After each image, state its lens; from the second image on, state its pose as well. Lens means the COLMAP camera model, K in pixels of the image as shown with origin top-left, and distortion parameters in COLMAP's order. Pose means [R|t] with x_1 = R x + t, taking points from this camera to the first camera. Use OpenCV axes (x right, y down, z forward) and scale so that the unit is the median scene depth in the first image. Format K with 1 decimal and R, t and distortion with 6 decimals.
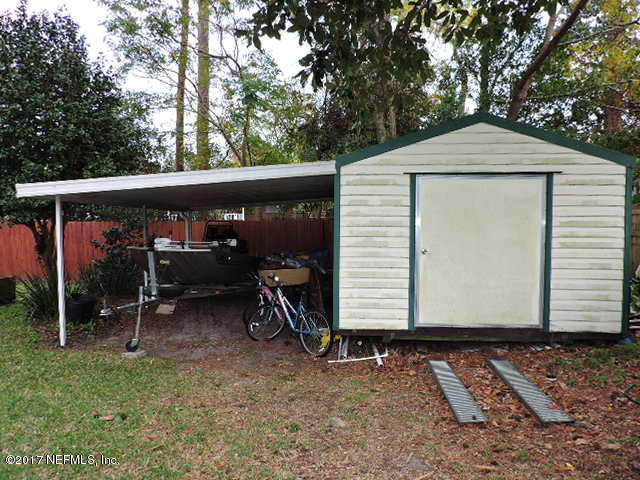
lens RADIAL K [[458.8, 0, 320.0], [0, 458.8, 240.0], [0, 0, 1]] dist [-0.018186, 0.000155]
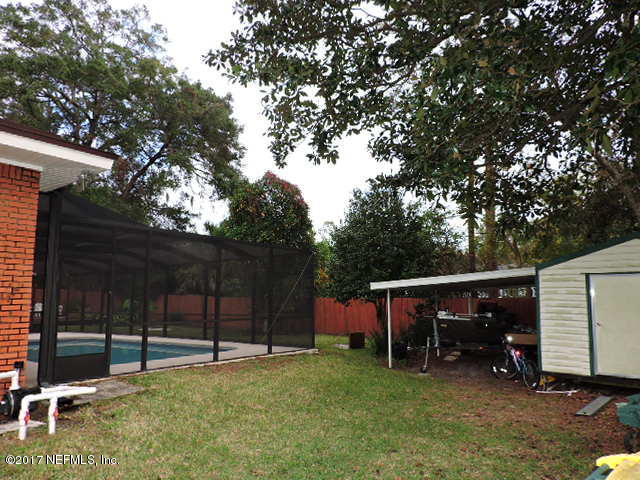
lens RADIAL K [[458.8, 0, 320.0], [0, 458.8, 240.0], [0, 0, 1]] dist [-0.018186, 0.000155]
pose [[0.787401, -0.069668, -0.612491, 0.438737], [-0.025546, 0.989052, -0.145341, -0.008208], [0.615911, 0.130088, 0.777001, -0.781330]]
